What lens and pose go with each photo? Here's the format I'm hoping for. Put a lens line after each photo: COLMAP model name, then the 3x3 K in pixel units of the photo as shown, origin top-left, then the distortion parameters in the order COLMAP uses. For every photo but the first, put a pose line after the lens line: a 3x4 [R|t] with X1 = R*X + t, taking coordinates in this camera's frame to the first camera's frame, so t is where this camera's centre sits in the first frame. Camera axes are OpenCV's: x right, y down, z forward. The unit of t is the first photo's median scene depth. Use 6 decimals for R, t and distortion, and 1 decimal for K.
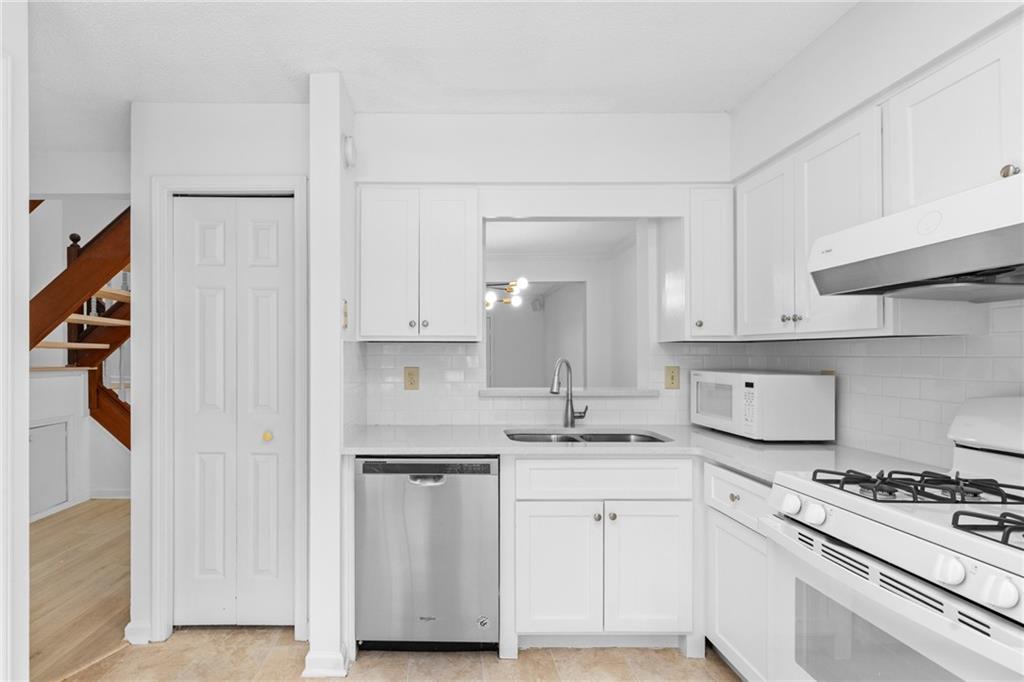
lens RADIAL K [[495.3, 0, 438.5], [0, 495.3, 354.4], [0, 0, 1]] dist [0.000348, -0.000264]
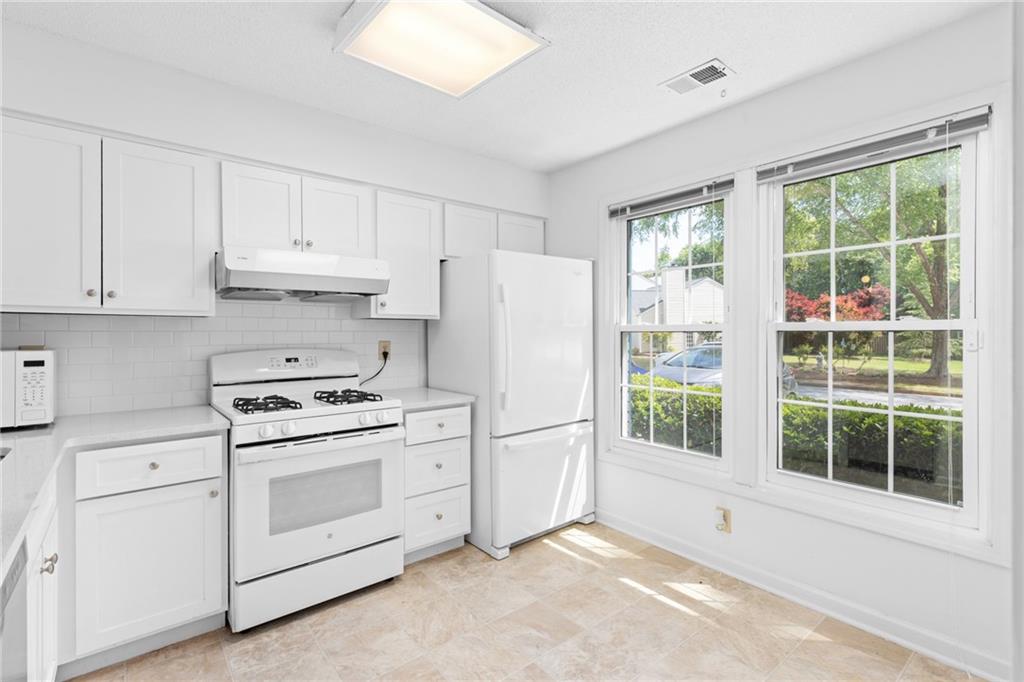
lens RADIAL K [[474.6, 0, 512.7], [0, 474.6, 334.4], [0, 0, 1]] dist [0.001022, 0.000506]
pose [[-0.643911, -0.002738, 0.765096, -0.565266], [0.000967, 0.999990, 0.004392, 0.007782], [-0.765100, 0.003568, -0.643902, 0.917741]]
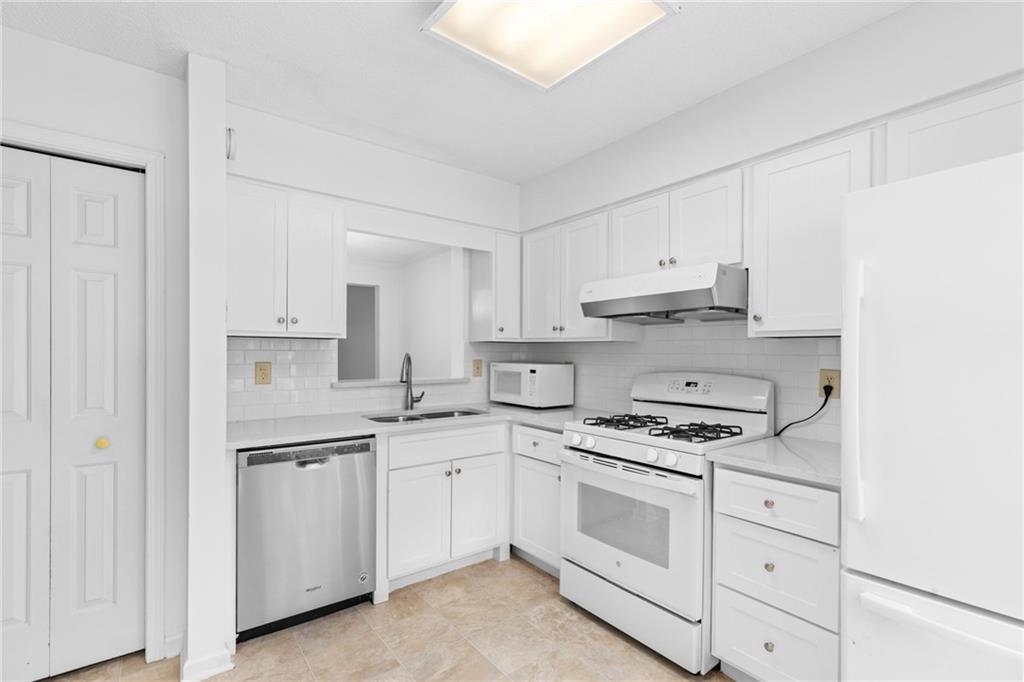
lens RADIAL K [[469.2, 0, 512.6], [0, 469.2, 355.0], [0, 0, 1]] dist [0.001116, 0.000085]
pose [[0.788942, 0.000028, 0.614468, -0.308349], [-0.006676, 0.999941, 0.008526, -0.000354], [-0.614431, -0.010829, 0.788896, -0.091517]]
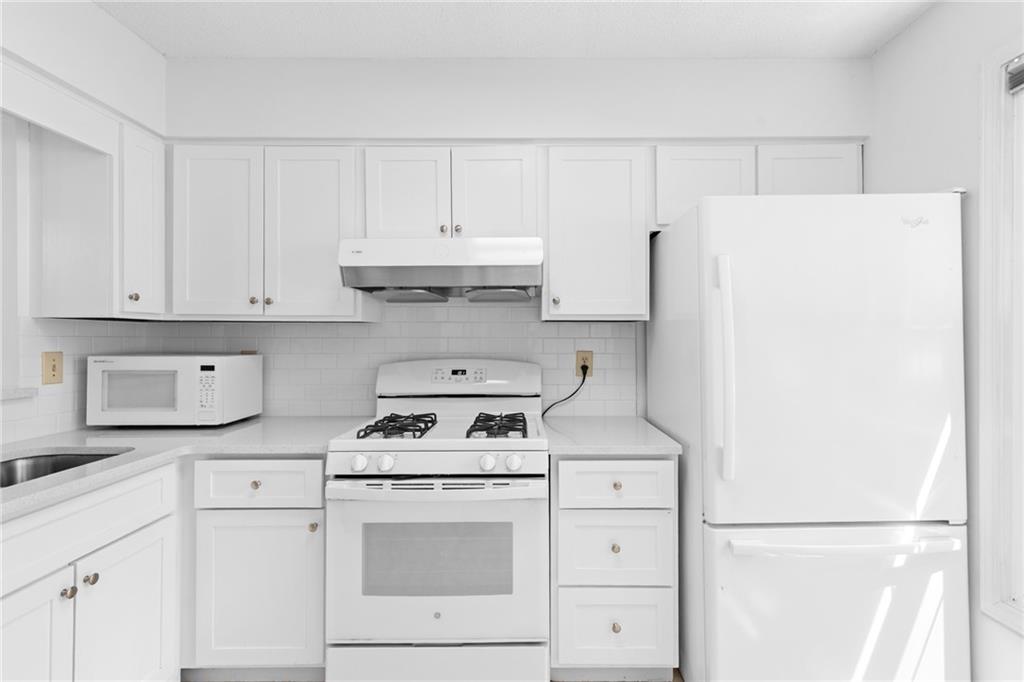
lens RADIAL K [[481.6, 0, 530.3], [0, 481.6, 335.9], [0, 0, 1]] dist [0.004852, 0.000155]
pose [[-0.015973, 0.002104, 0.999870, -0.298664], [-0.001901, 0.999996, -0.002134, 0.001752], [-0.999871, -0.001935, -0.015969, 0.417723]]
